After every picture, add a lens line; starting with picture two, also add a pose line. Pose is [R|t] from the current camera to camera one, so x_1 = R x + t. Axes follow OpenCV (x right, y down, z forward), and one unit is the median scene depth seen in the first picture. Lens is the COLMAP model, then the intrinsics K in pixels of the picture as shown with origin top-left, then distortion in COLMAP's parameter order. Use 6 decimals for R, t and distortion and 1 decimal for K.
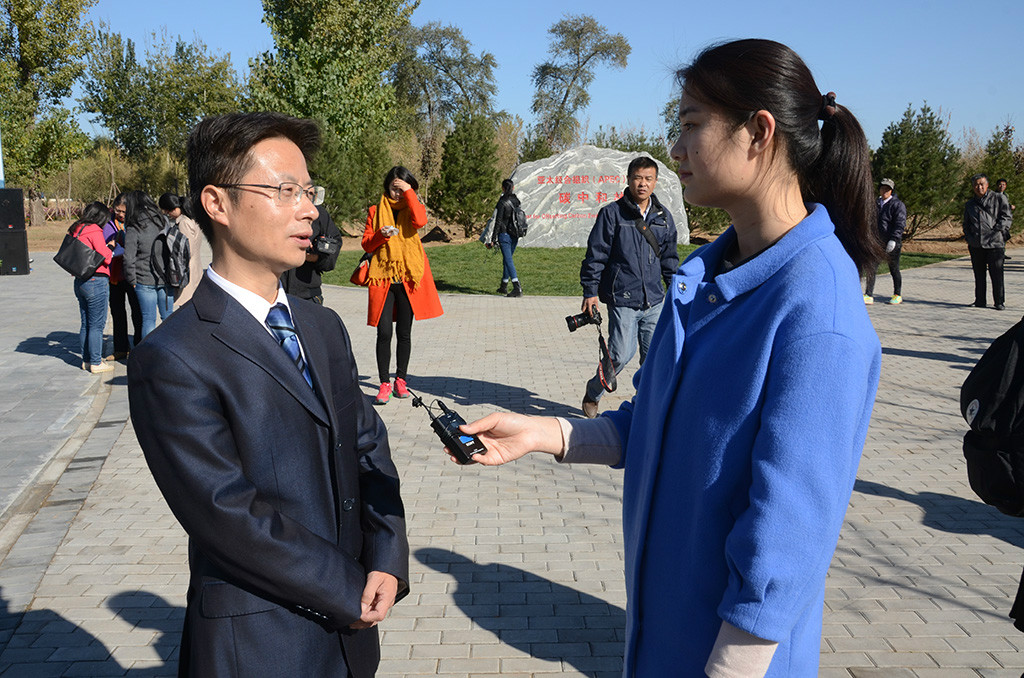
lens RADIAL K [[976.7, 0, 512.5], [0, 976.7, 337.8], [0, 0, 1]] dist [-0.009136, 0.000000]
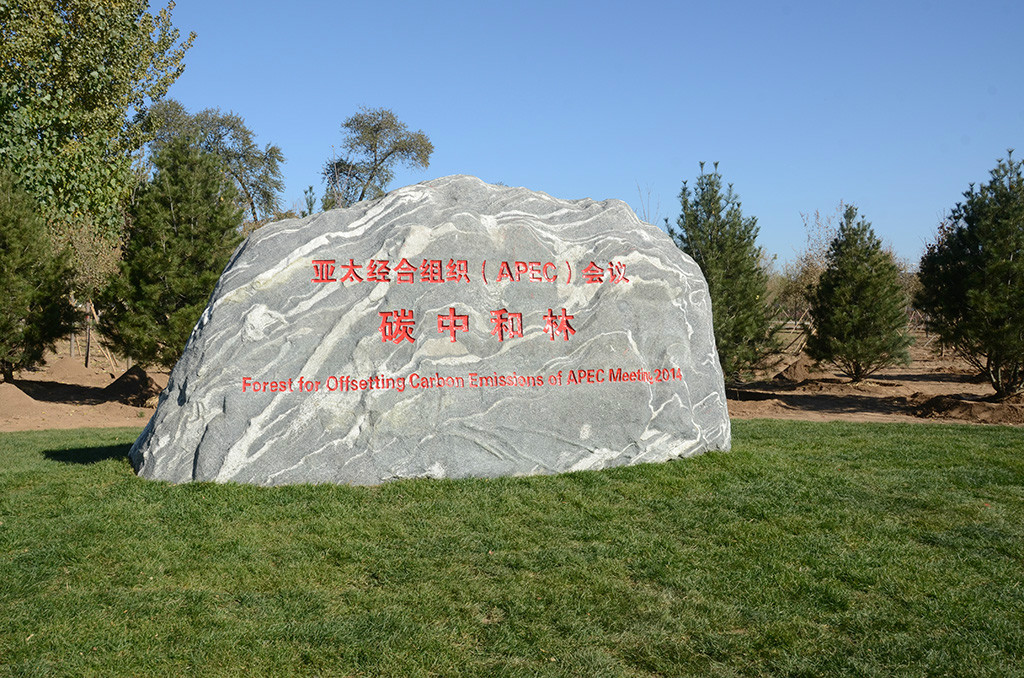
lens RADIAL K [[894.2, 0, 510.8], [0, 894.2, 337.8], [0, 0, 1]] dist [-0.061691, -0.000784]
pose [[0.975025, 0.001113, 0.222094, 0.006360], [0.022553, 0.994323, -0.103991, -0.028791], [-0.220949, 0.106402, 0.969464, 0.186771]]
